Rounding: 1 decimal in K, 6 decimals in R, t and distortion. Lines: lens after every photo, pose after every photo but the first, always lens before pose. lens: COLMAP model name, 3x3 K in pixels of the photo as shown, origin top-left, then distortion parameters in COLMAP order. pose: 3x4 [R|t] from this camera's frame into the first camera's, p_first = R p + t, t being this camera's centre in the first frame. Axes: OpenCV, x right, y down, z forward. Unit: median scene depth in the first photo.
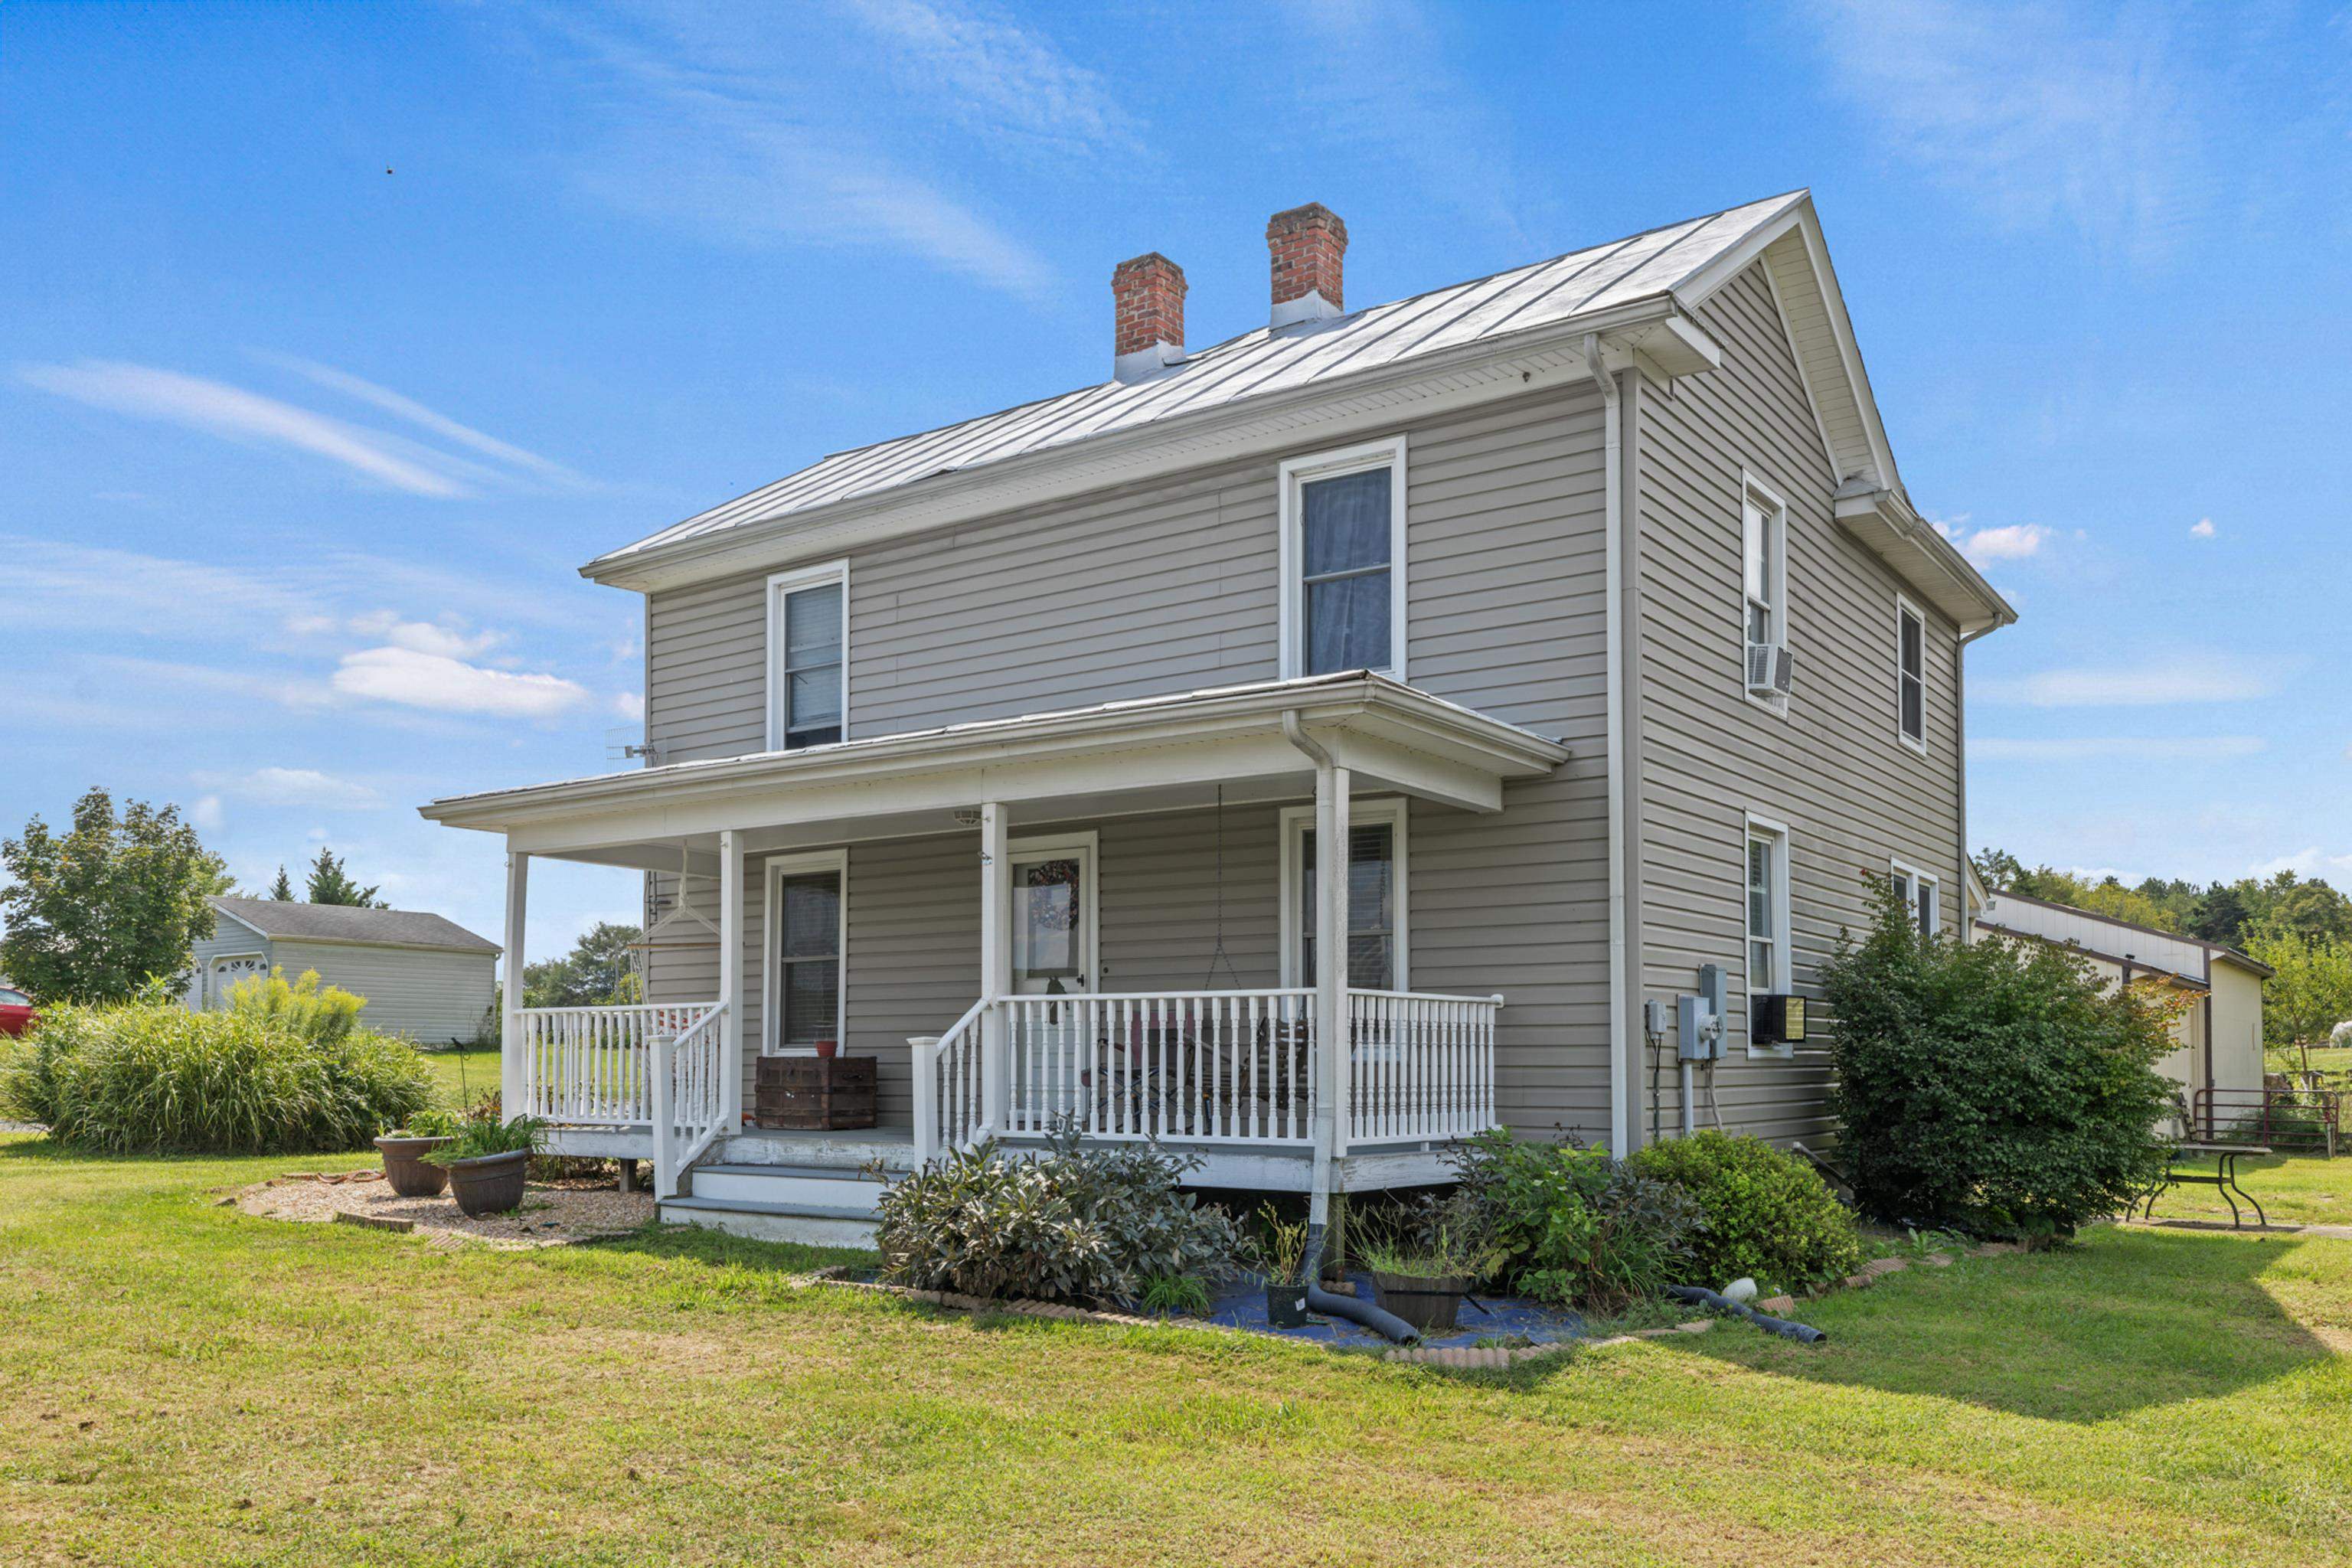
lens RADIAL K [[1871.8, 0, 1178.9], [0, 1871.8, 991.6], [0, 0, 1]] dist [-0.002270, 0.002574]
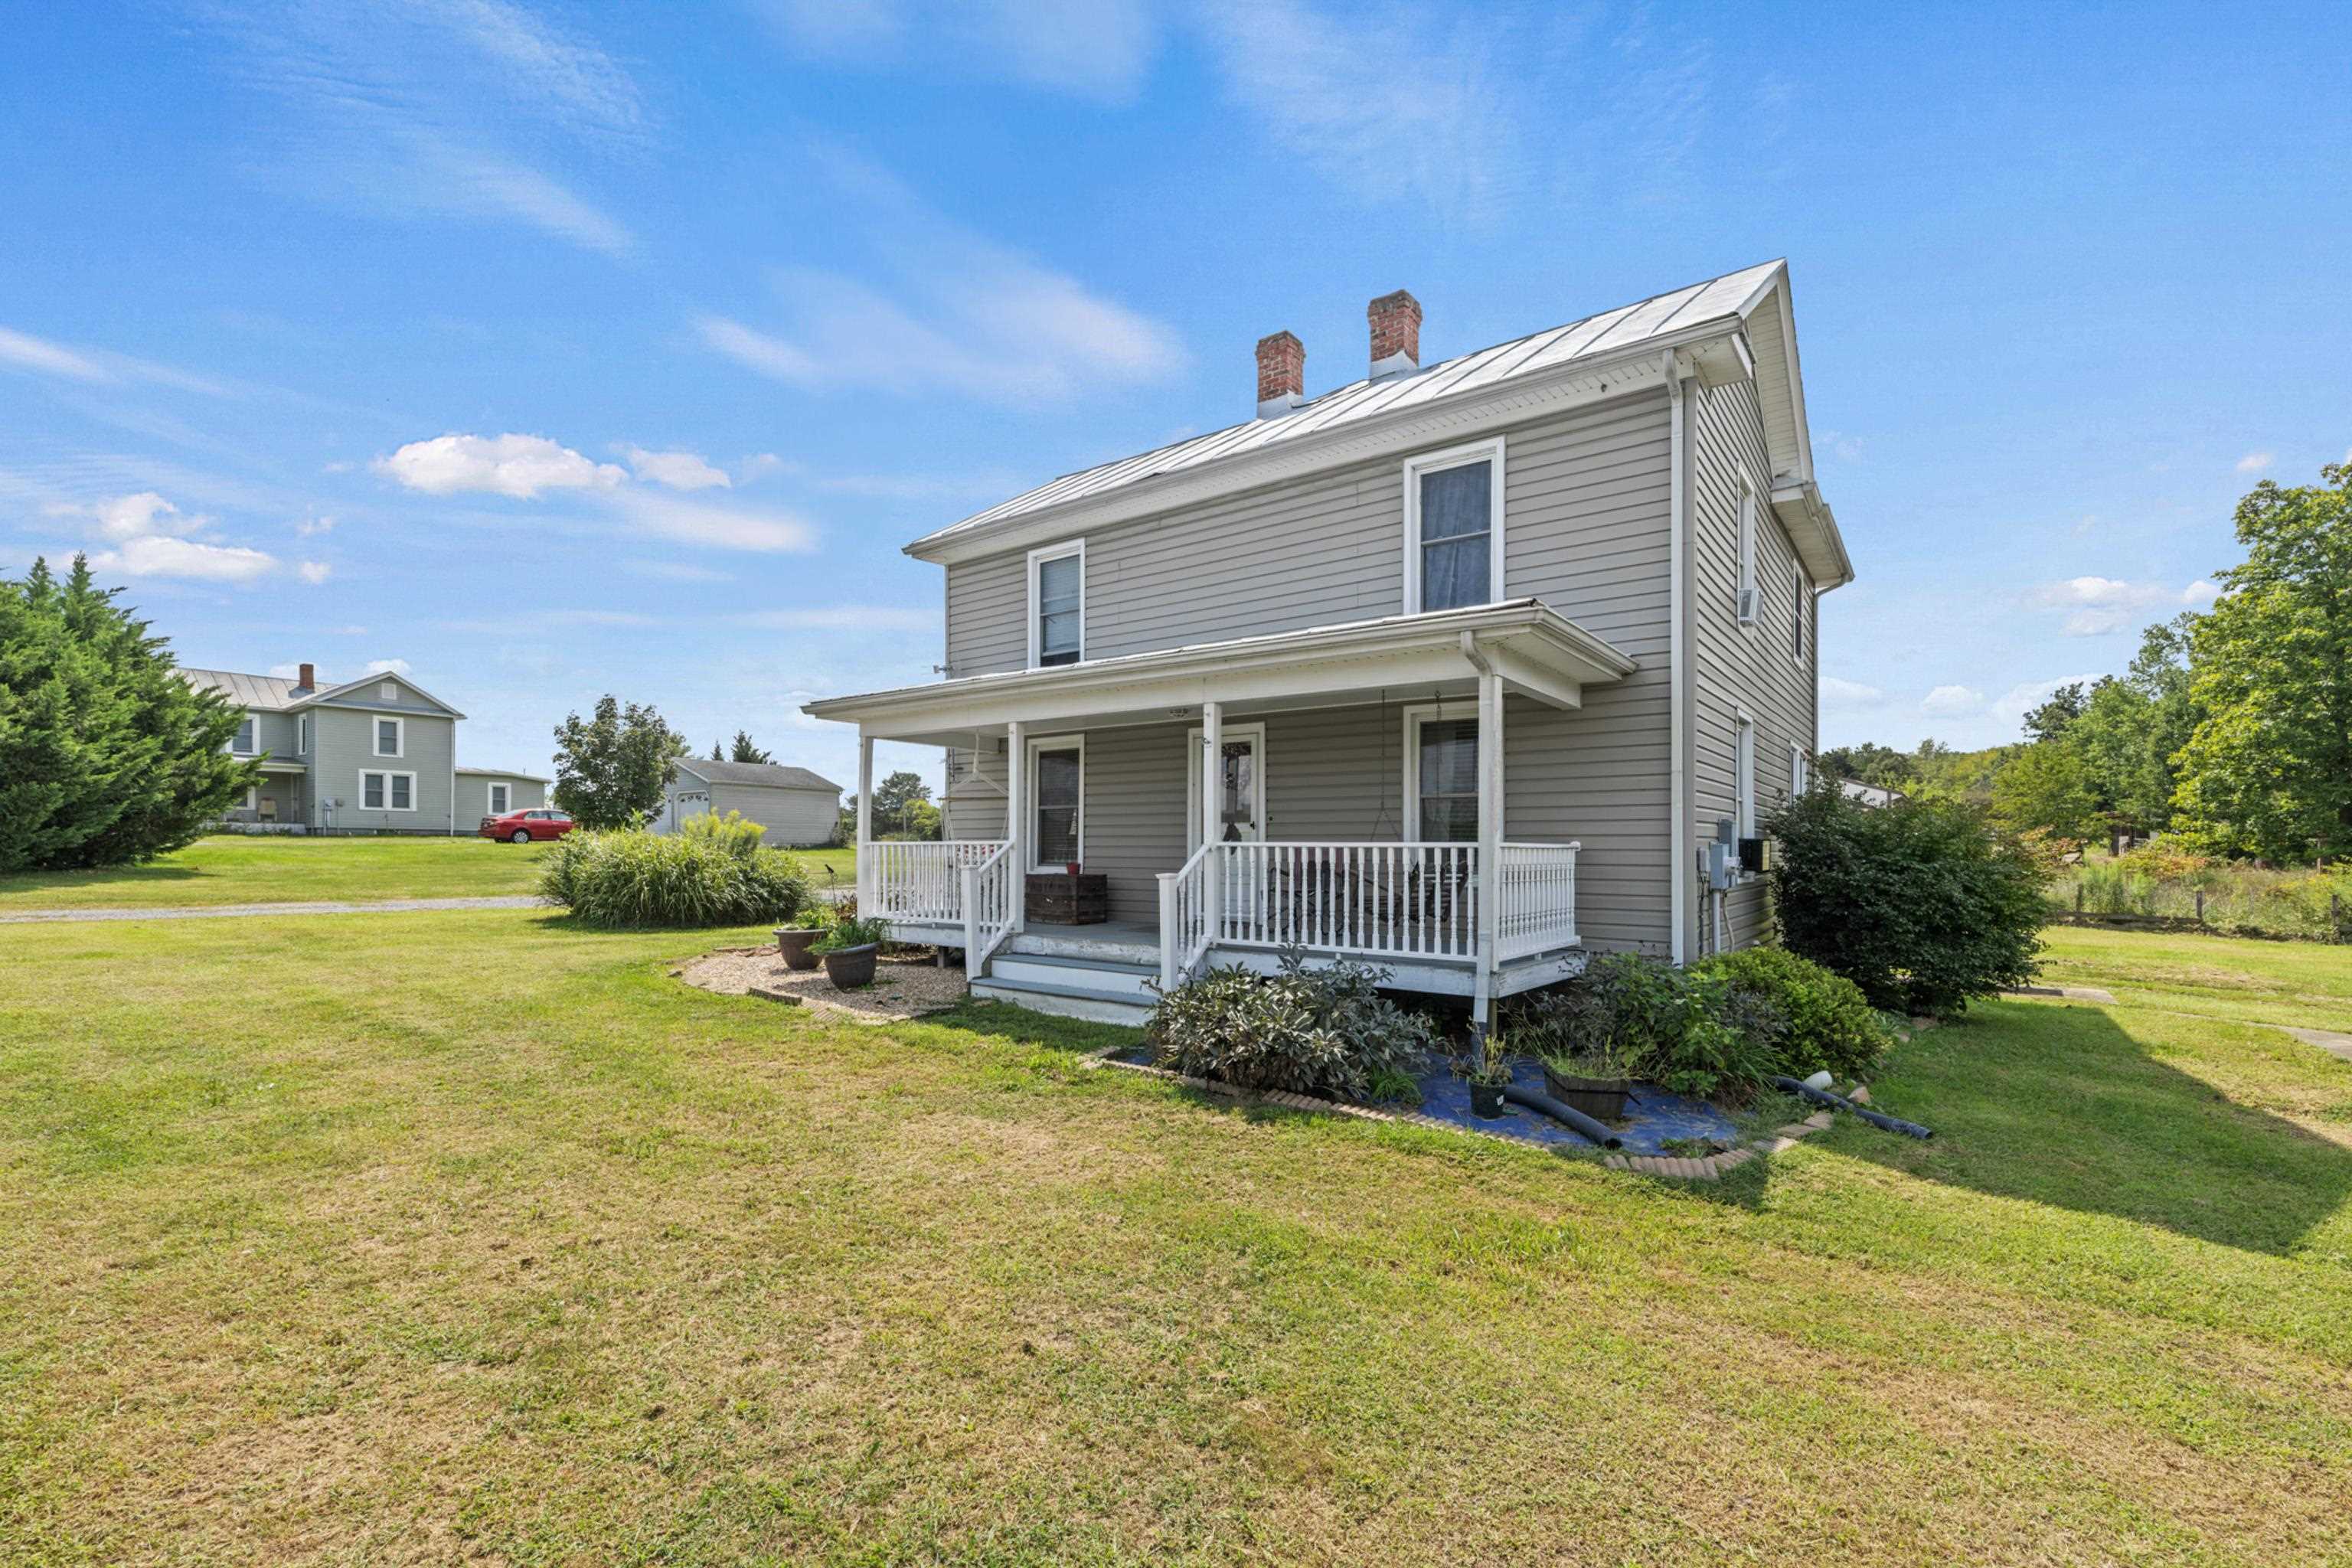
lens RADIAL K [[1031.1, 0, 1172.3], [0, 1031.1, 839.3], [0, 0, 1]] dist [0.001611, 0.000188]
pose [[0.999431, 0.003495, -0.033546, -0.094683], [-0.002467, 0.999527, 0.030647, -0.021135], [0.033637, -0.030547, 0.998967, 0.213733]]
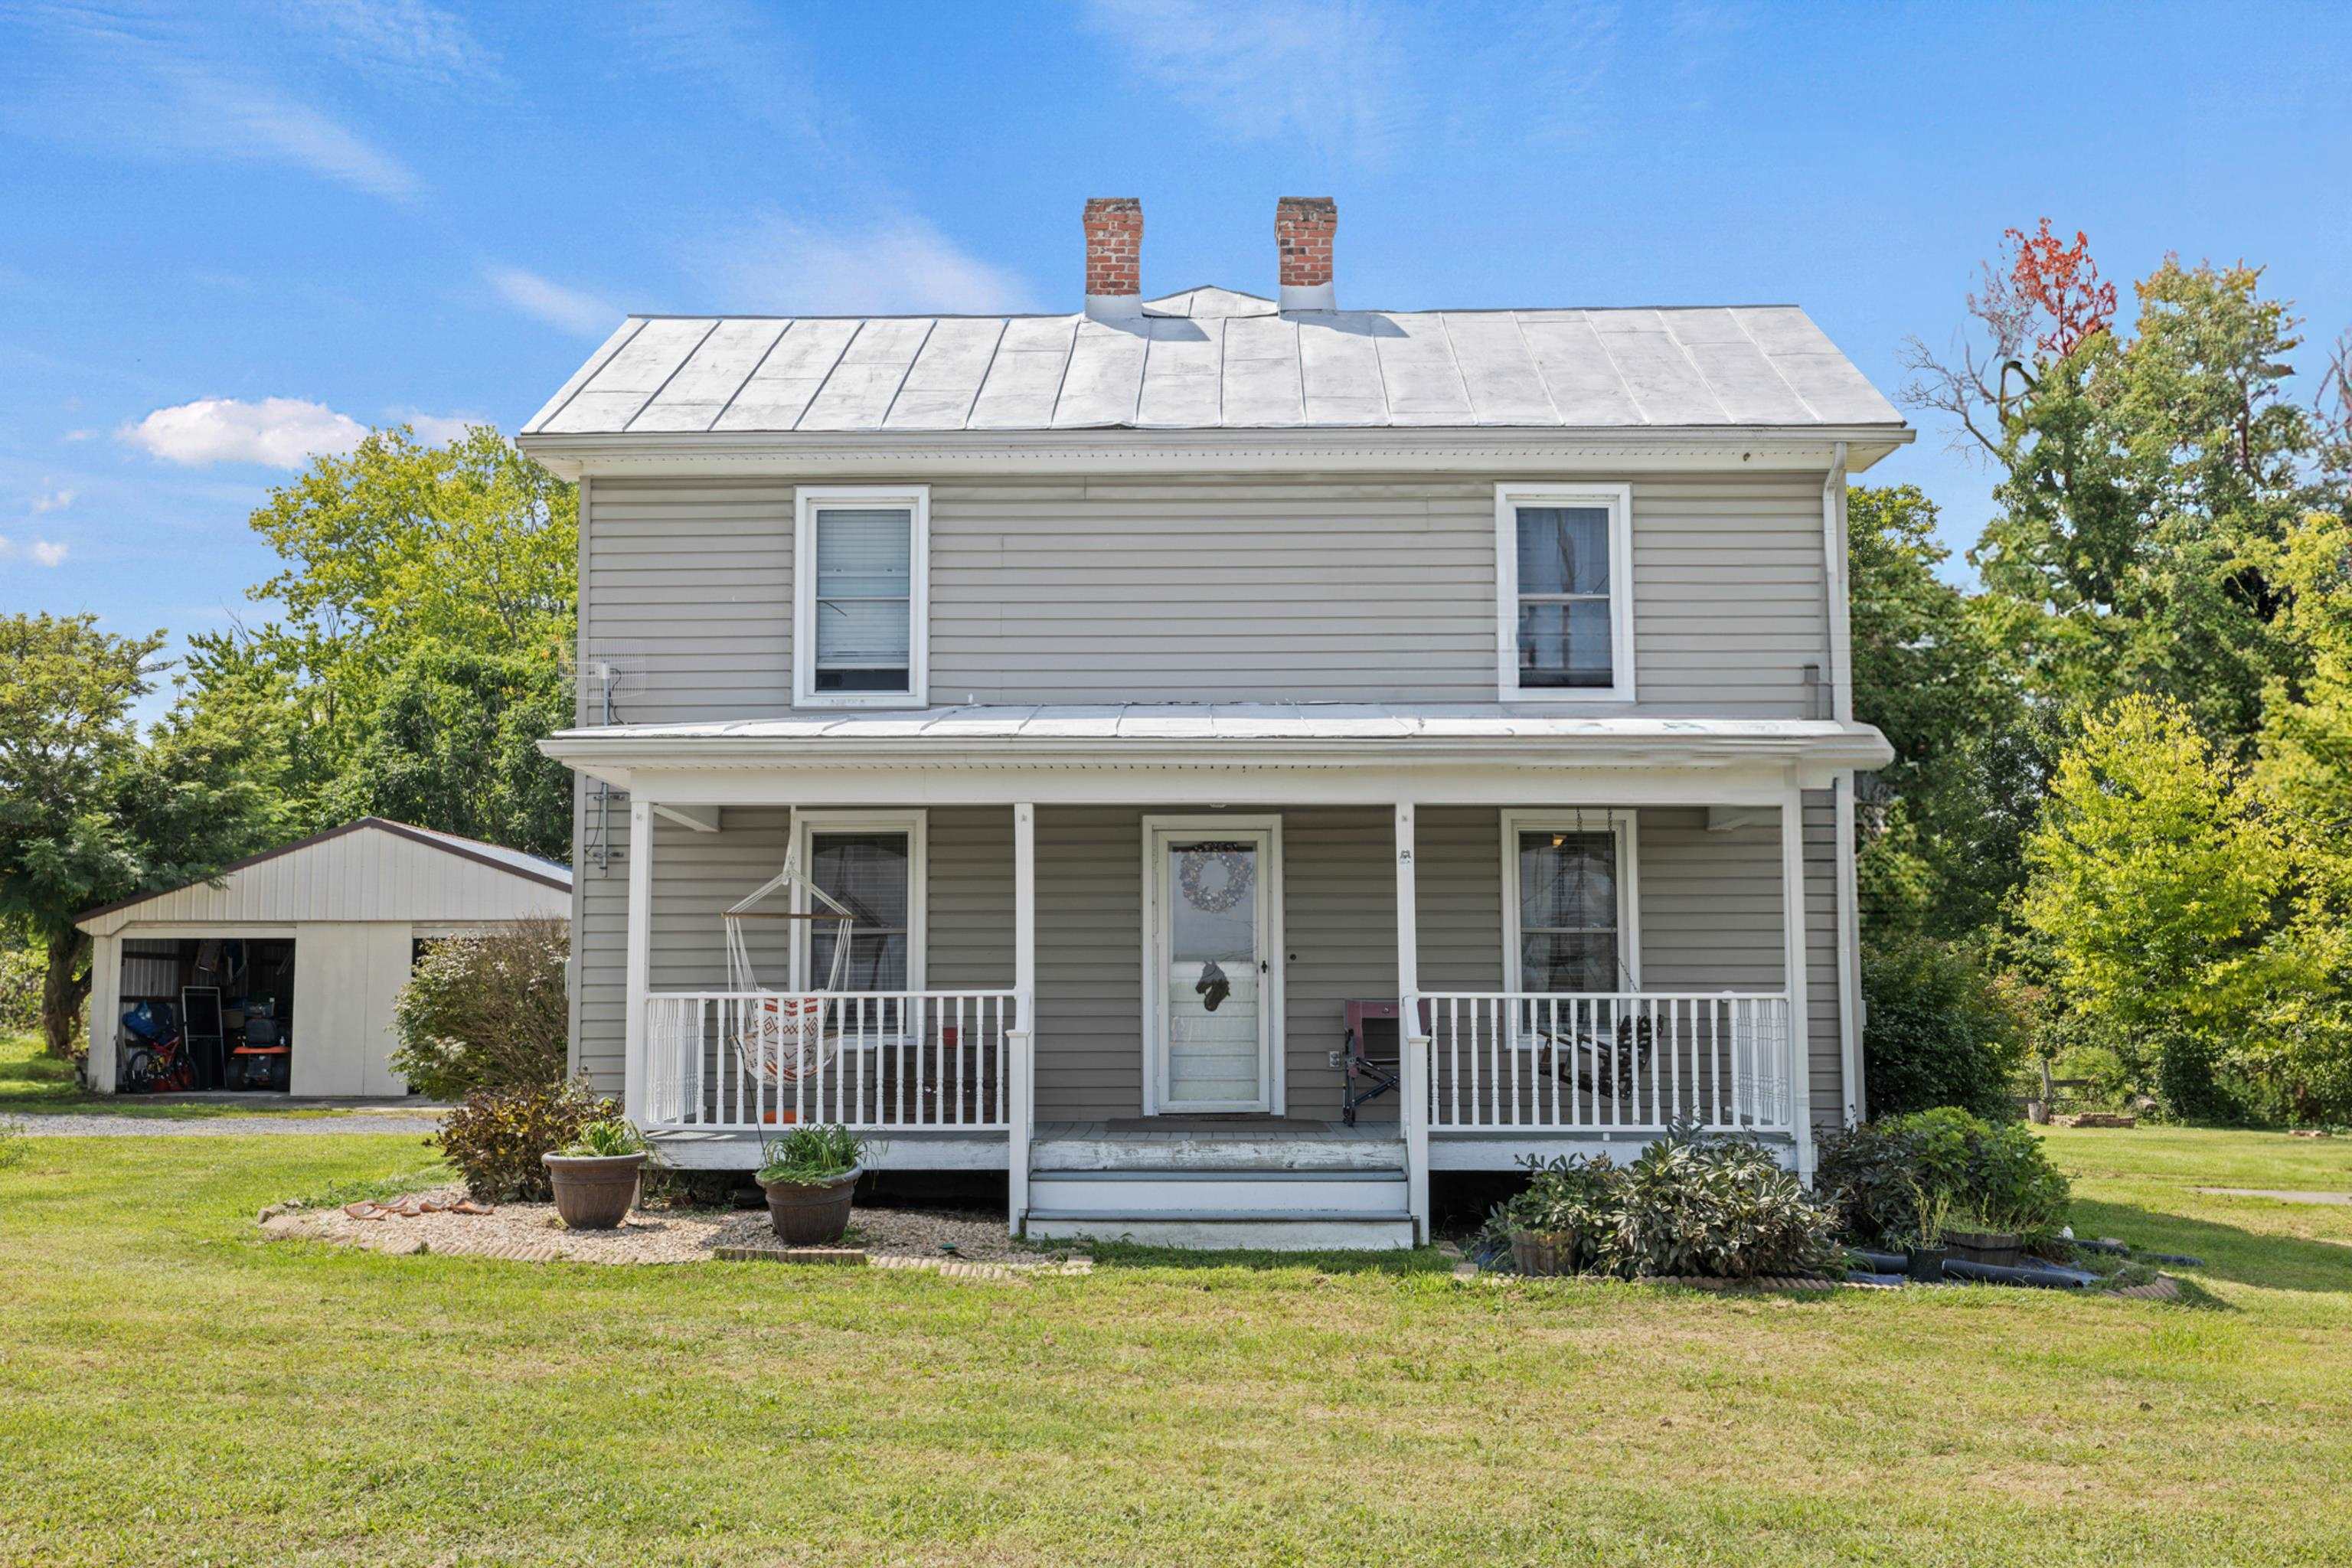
lens RADIAL K [[2307.7, 0, 1176.0], [0, 2307.7, 784.0], [0, 0, 1]] dist [-0.014818, -0.003408]
pose [[0.818737, 0.053481, 0.571672, -0.847998], [-0.022293, 0.997863, -0.061424, -0.028366], [-0.573736, 0.037546, 0.818179, 0.038204]]
